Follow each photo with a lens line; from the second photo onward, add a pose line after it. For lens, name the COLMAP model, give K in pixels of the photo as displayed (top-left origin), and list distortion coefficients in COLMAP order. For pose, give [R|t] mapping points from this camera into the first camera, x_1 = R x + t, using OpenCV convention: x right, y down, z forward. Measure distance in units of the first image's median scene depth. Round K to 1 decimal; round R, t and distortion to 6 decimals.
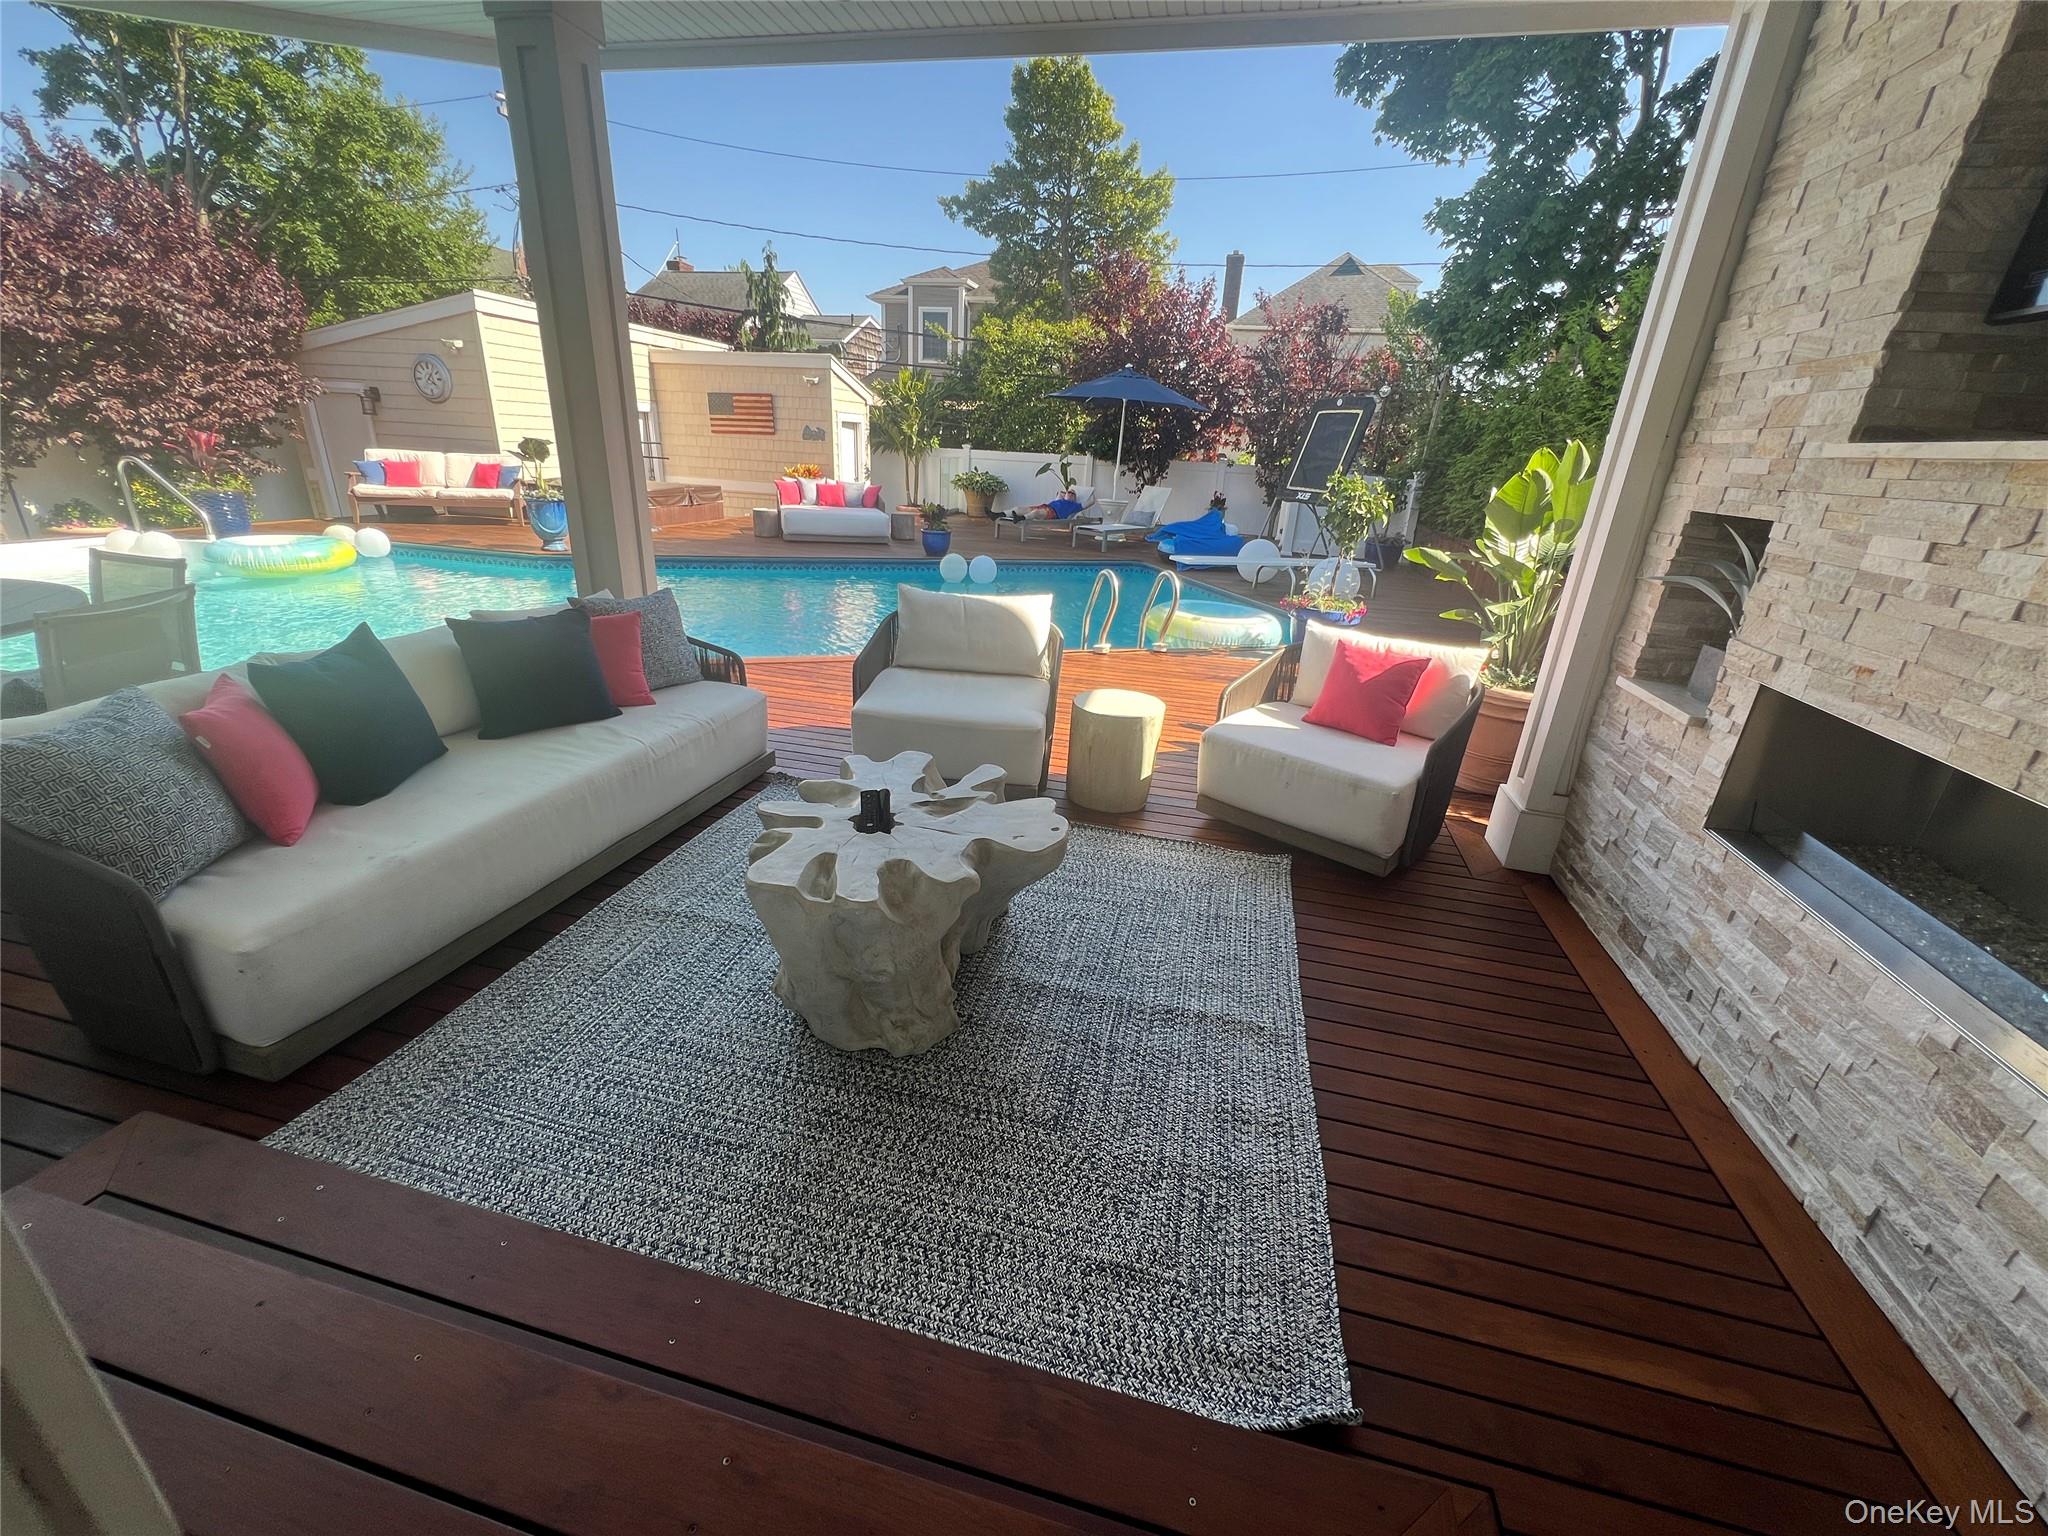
lens RADIAL K [[819.1, 0, 1023.7], [0, 819.1, 770.9], [0, 0, 1]] dist [-0.001248, 0.000294]
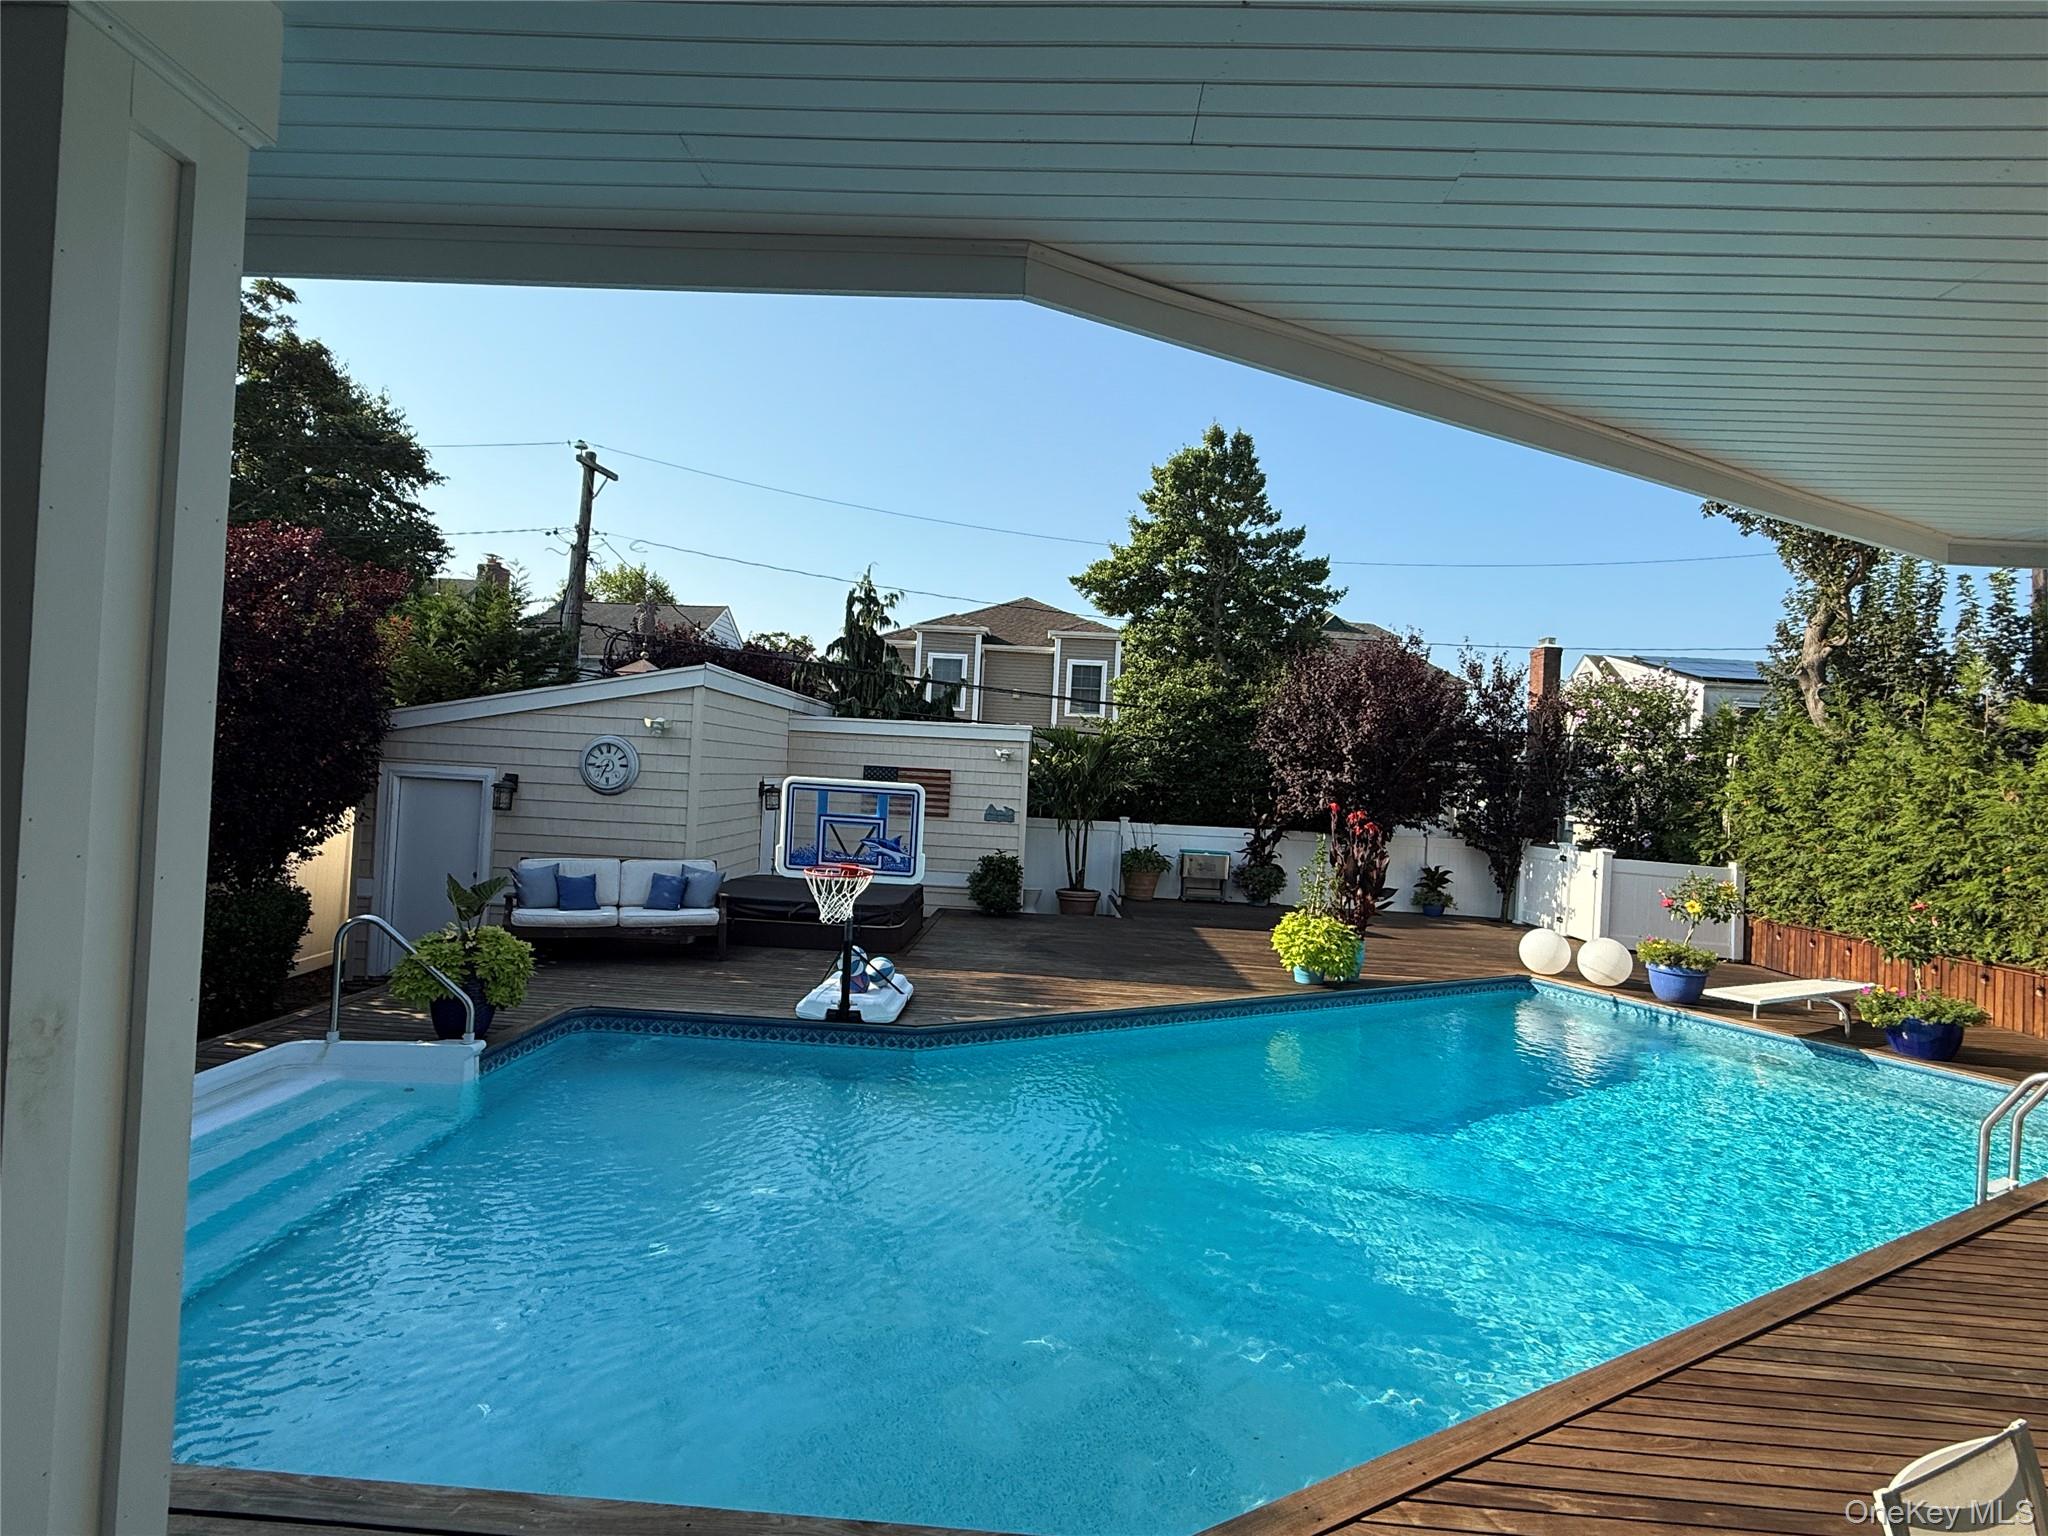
lens RADIAL K [[989.8, 0, 1015.4], [0, 989.8, 764.2], [0, 0, 1]] dist [0.001401, 0.000059]
pose [[0.980427, 0.000775, 0.196884, -0.563095], [0.072629, 0.928043, -0.365324, -0.130465], [-0.183000, 0.372472, 0.909822, 0.120257]]
